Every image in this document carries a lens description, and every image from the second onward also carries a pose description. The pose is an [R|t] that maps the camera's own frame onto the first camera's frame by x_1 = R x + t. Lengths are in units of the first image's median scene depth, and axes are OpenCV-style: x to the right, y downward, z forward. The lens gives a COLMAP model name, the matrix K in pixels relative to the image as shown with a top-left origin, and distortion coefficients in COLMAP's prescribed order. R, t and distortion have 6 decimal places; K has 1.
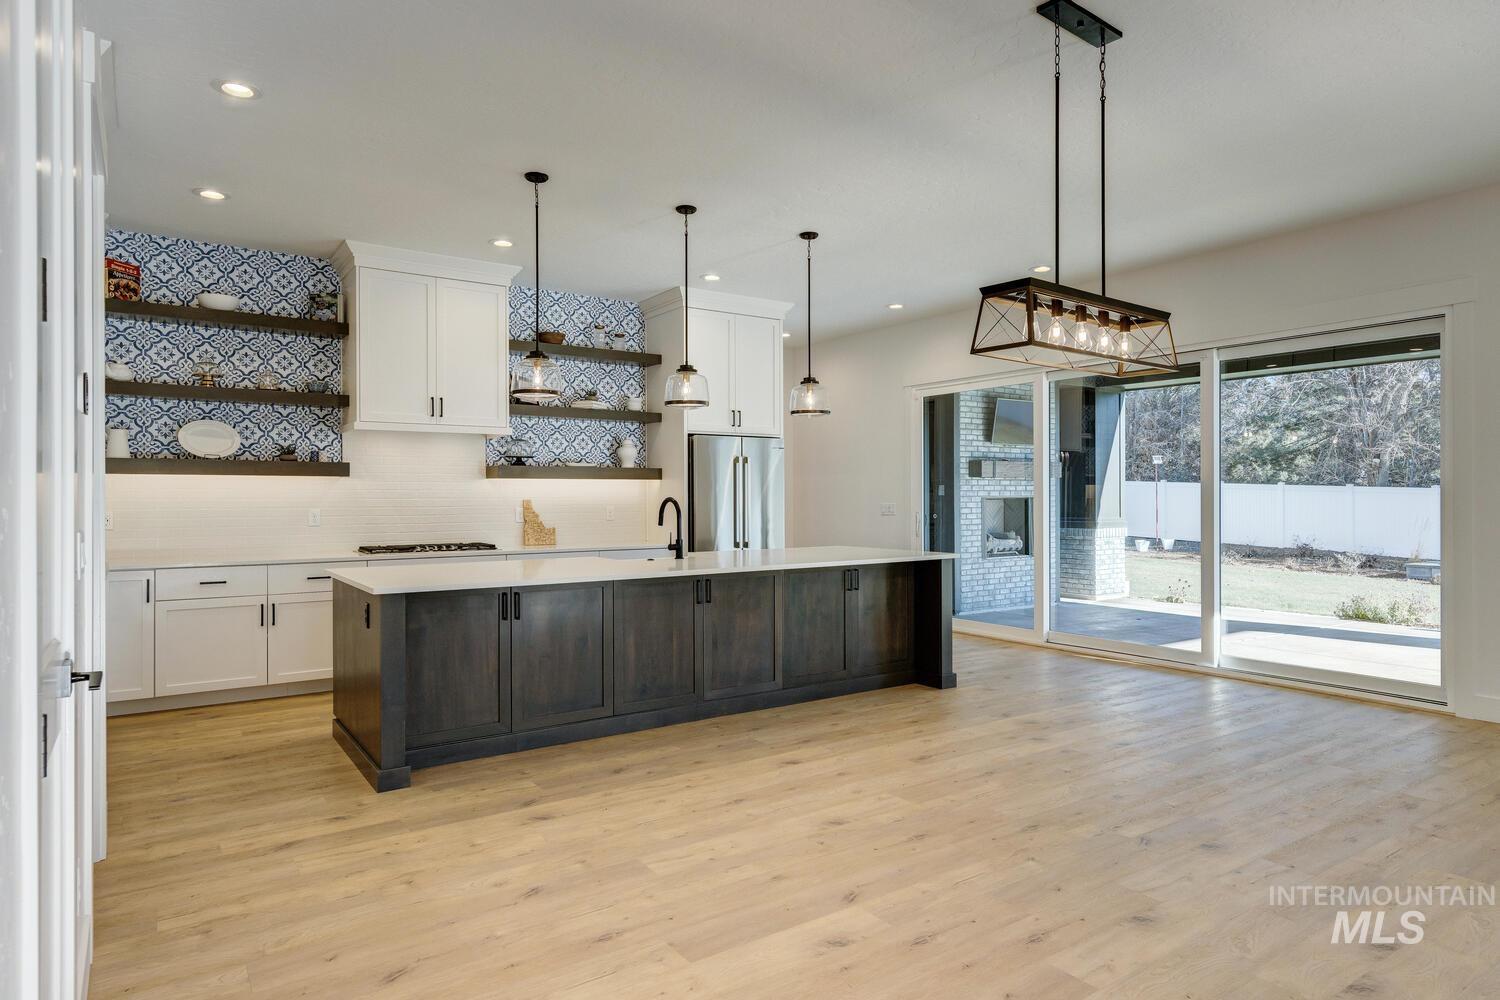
lens RADIAL K [[883.8, 0, 755.3], [0, 883.8, 506.5], [0, 0, 1]] dist [0.006568, -0.001378]
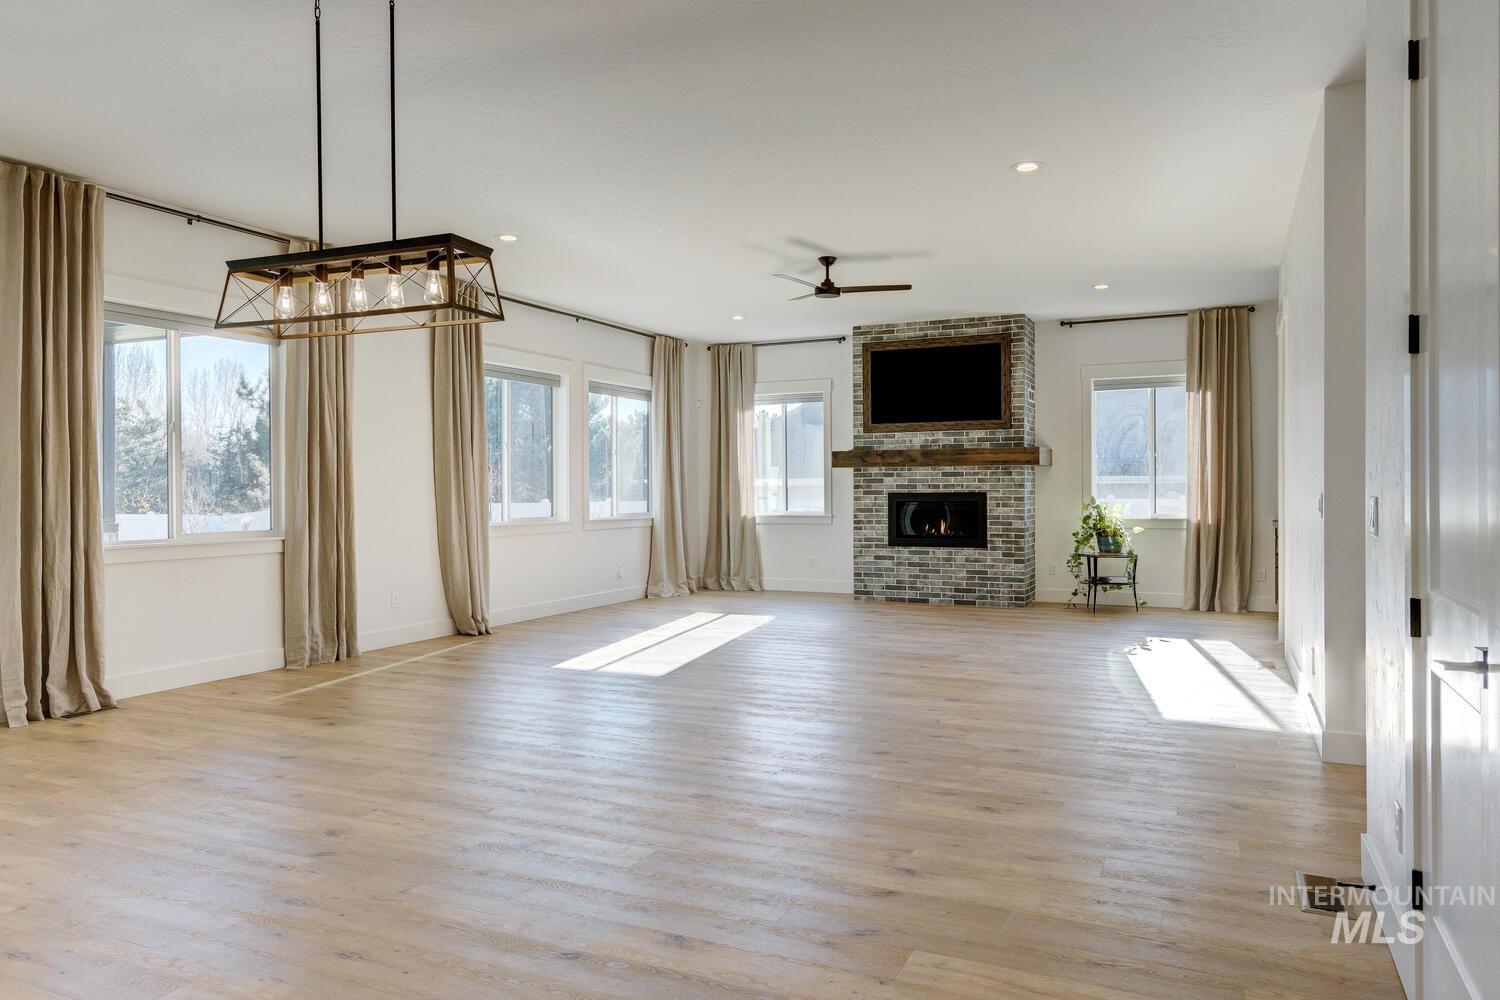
lens RADIAL K [[988.8, 0, 754.9], [0, 988.8, 491.2], [0, 0, 1]] dist [0.007430, 0.009550]
pose [[-0.499138, 0.002527, 0.866519, -0.359267], [0.013313, 0.999900, 0.004752, 0.002246], [-0.866420, 0.013908, -0.499122, 0.600921]]
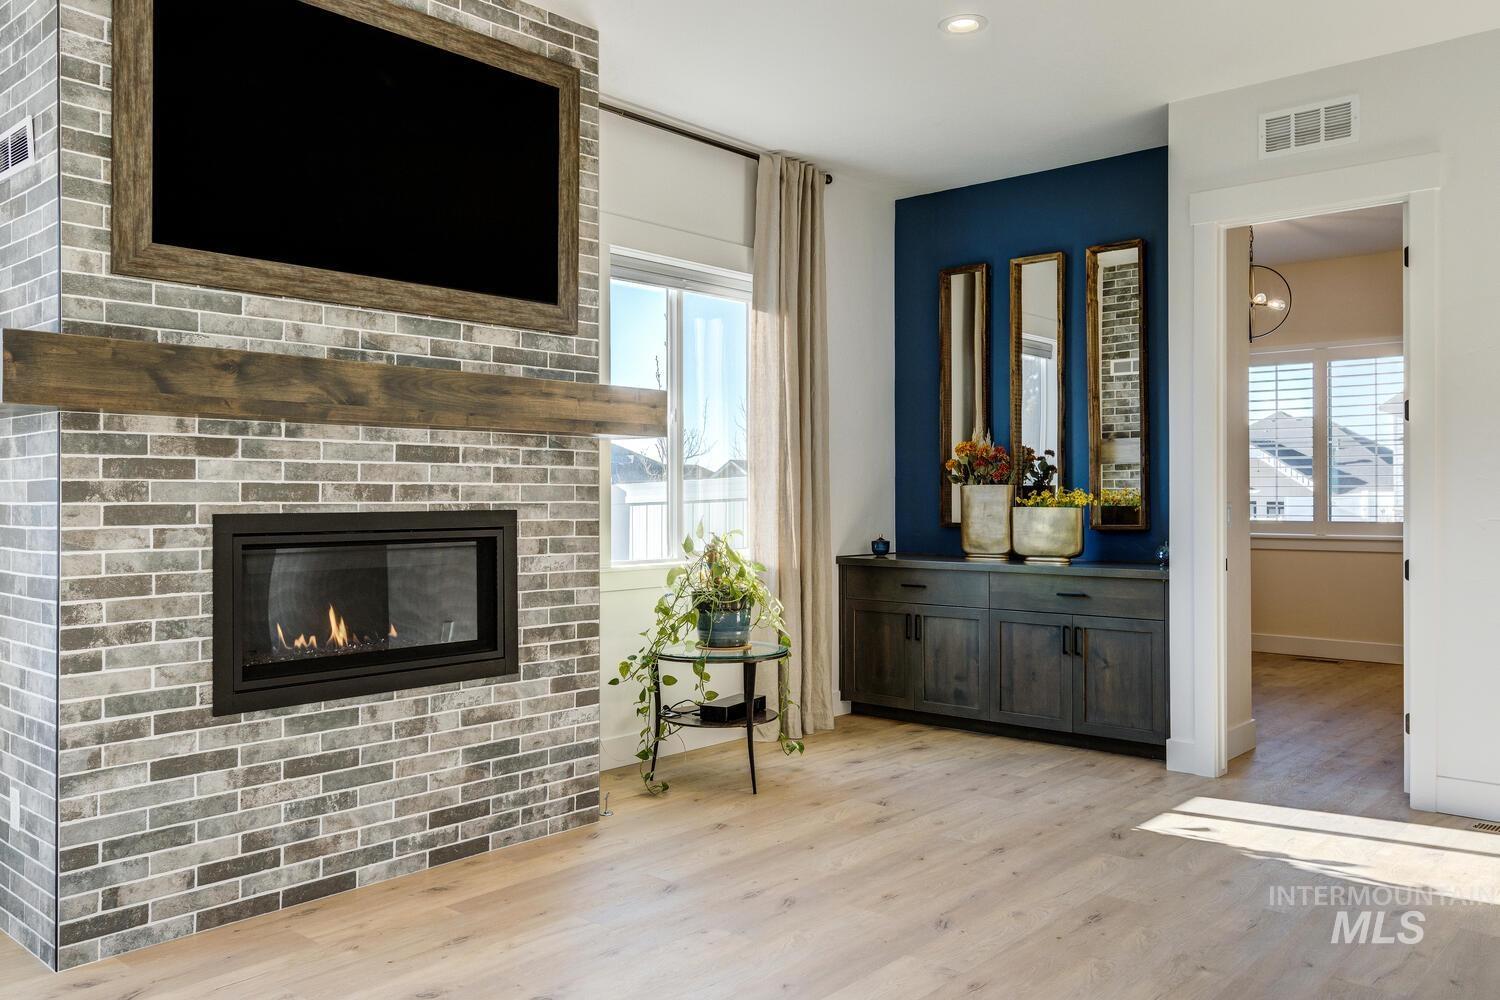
lens RADIAL K [[1175.8, 0, 777.1], [0, 1175.8, 492.4], [0, 0, 1]] dist [0.011434, -0.003615]
pose [[-0.968597, 0.003864, -0.248607, 0.901678], [0.003035, 0.999988, 0.003717, 0.004659], [0.248619, 0.002846, -0.968597, 0.130350]]
